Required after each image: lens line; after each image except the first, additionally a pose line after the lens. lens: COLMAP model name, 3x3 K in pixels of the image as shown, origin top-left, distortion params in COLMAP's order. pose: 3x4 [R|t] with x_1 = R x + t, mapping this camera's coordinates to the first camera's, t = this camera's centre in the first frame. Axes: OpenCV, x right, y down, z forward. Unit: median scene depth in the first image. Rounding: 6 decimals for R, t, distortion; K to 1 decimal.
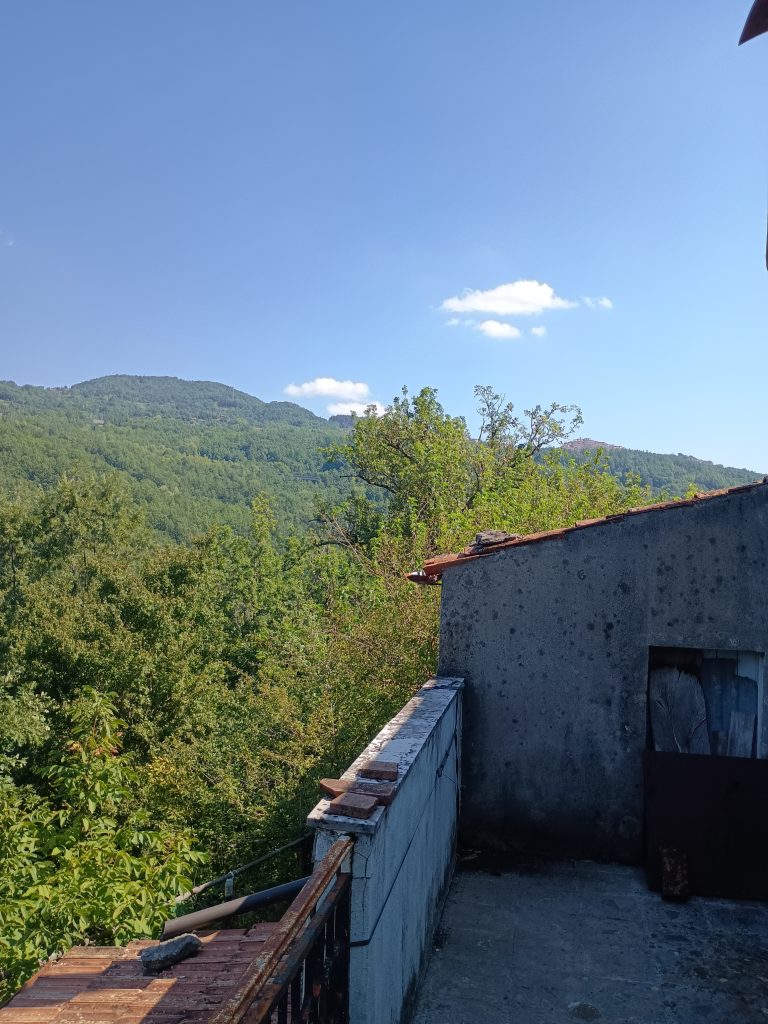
lens RADIAL K [[858.3, 0, 384.7], [0, 858.3, 524.9], [0, 0, 1]] dist [0.060123, -0.078578]
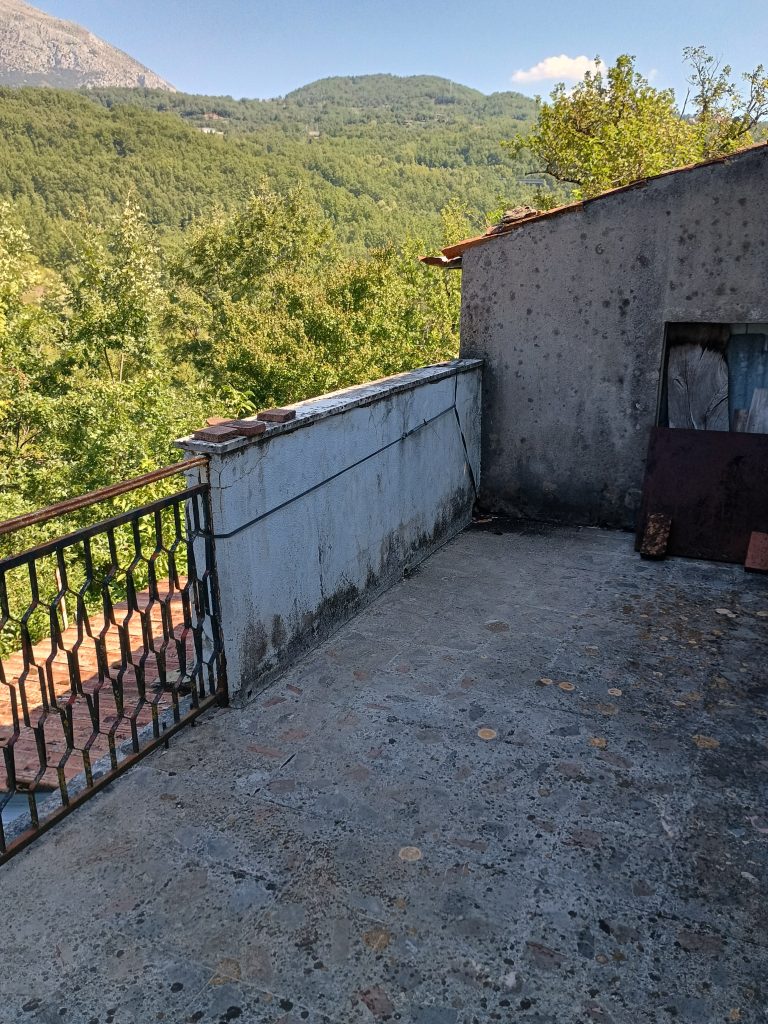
lens RADIAL K [[858.3, 0, 384.7], [0, 858.3, 524.9], [0, 0, 1]] dist [0.060123, -0.078578]
pose [[0.963666, 0.037436, -0.264475, 0.260385], [0.047389, 0.950462, 0.307207, 0.041855], [0.262874, -0.308578, 0.914154, -0.046695]]
